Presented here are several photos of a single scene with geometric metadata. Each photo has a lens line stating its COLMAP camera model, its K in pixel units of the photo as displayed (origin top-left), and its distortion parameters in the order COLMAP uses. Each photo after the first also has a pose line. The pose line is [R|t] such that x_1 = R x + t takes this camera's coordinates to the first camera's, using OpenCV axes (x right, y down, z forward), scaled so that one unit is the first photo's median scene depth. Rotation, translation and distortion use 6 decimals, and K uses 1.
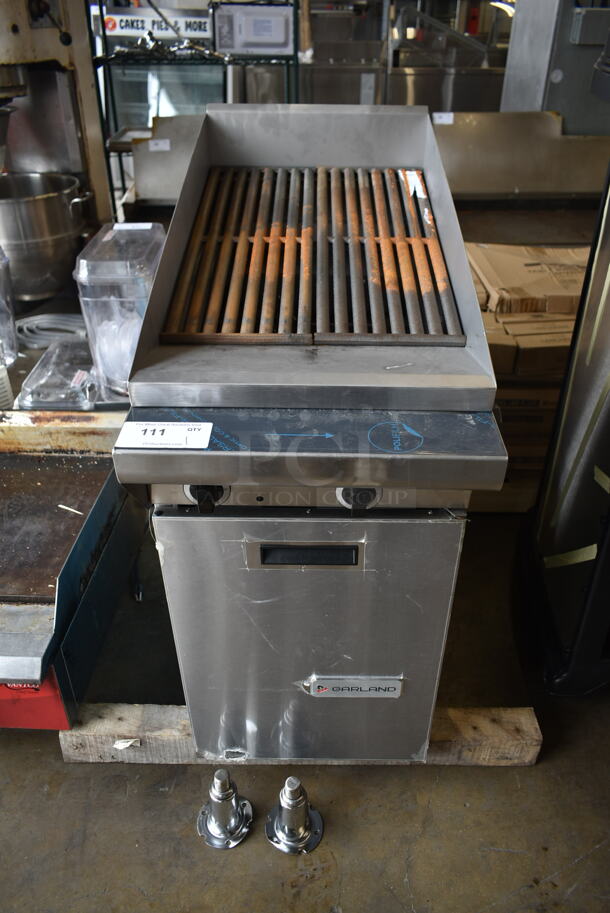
lens RADIAL K [[699.8, 0, 301.9], [0, 699.8, 456.7], [0, 0, 1]] dist [-0.017334, 0.005822]
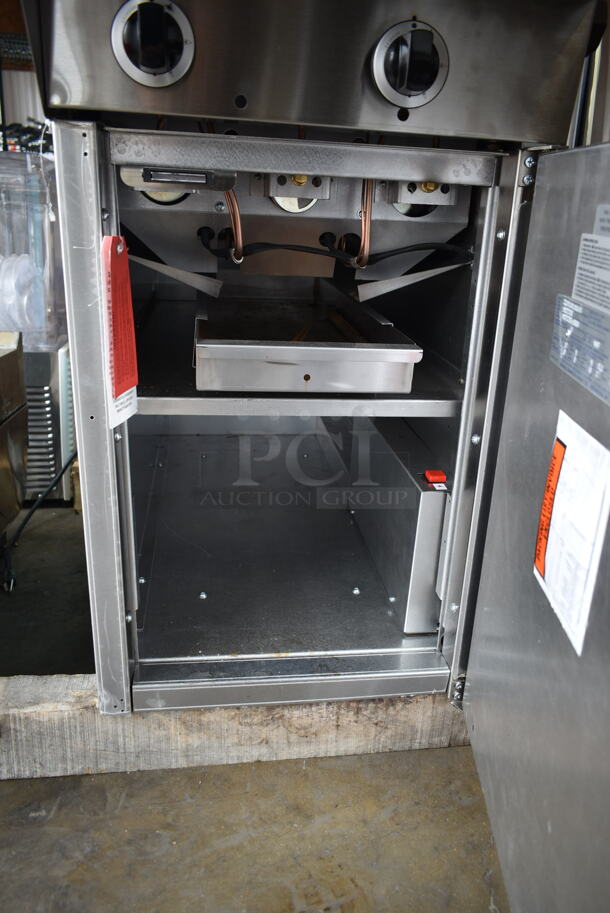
lens RADIAL K [[699.8, 0, 304.2], [0, 699.8, 455.5], [0, 0, 1]] dist [-0.017334, 0.005822]
pose [[0.987264, -0.009602, 0.158798, -0.072993], [0.051422, 0.963855, -0.261418, 0.356615], [-0.150548, 0.266254, 0.952073, 0.359660]]
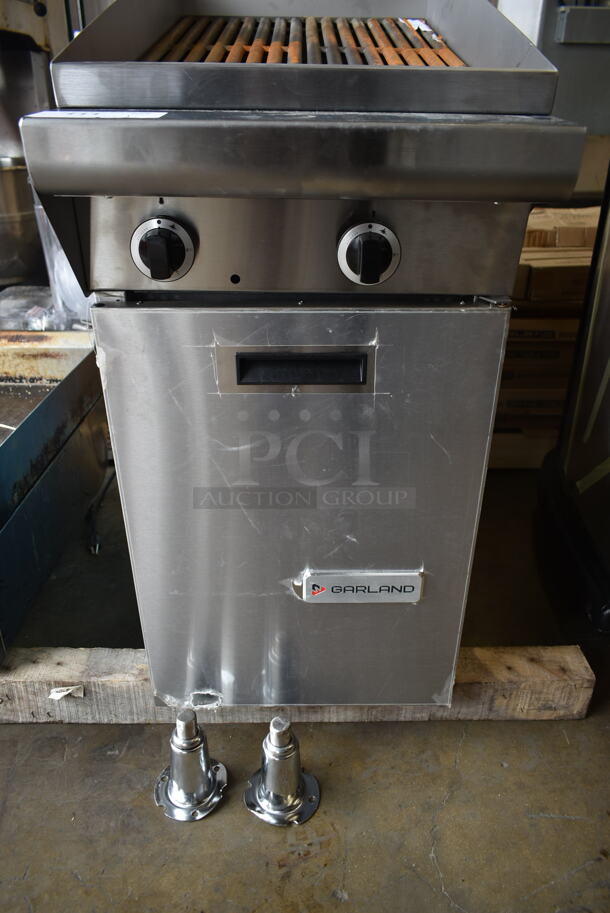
lens RADIAL K [[699.8, 0, 302.7], [0, 699.8, 456.3], [0, 0, 1]] dist [-0.017334, 0.005822]
pose [[0.999691, -0.004115, 0.024504, -0.005405], [0.006457, 0.995334, -0.096269, 0.225844], [-0.023993, 0.096397, 0.995054, 0.194549]]
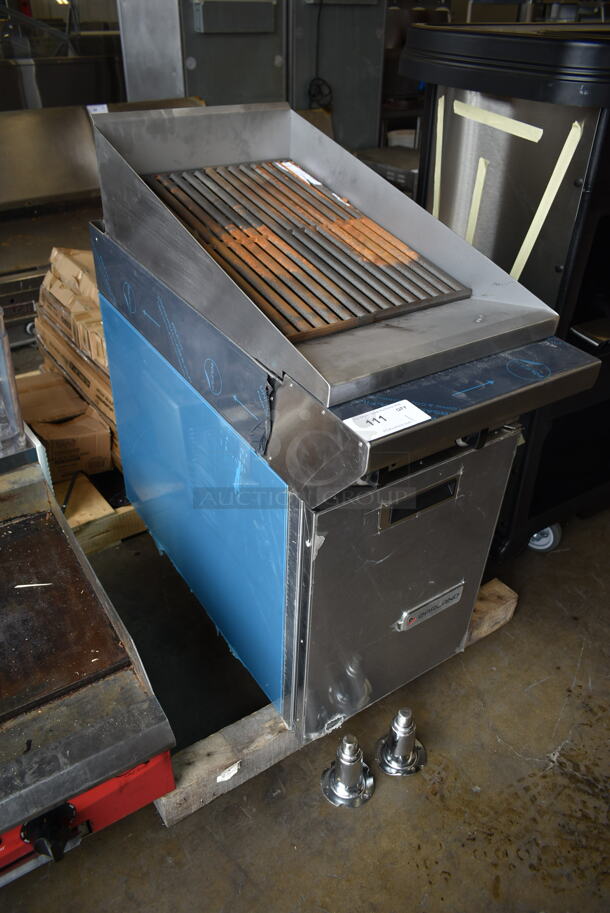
lens RADIAL K [[699.8, 0, 307.4], [0, 699.8, 458.2], [0, 0, 1]] dist [-0.017334, 0.005822]
pose [[0.818769, -0.308824, 0.483990, -0.500990], [0.298993, 0.949028, 0.099747, -0.071573], [-0.490124, 0.063040, 0.869370, 0.067281]]
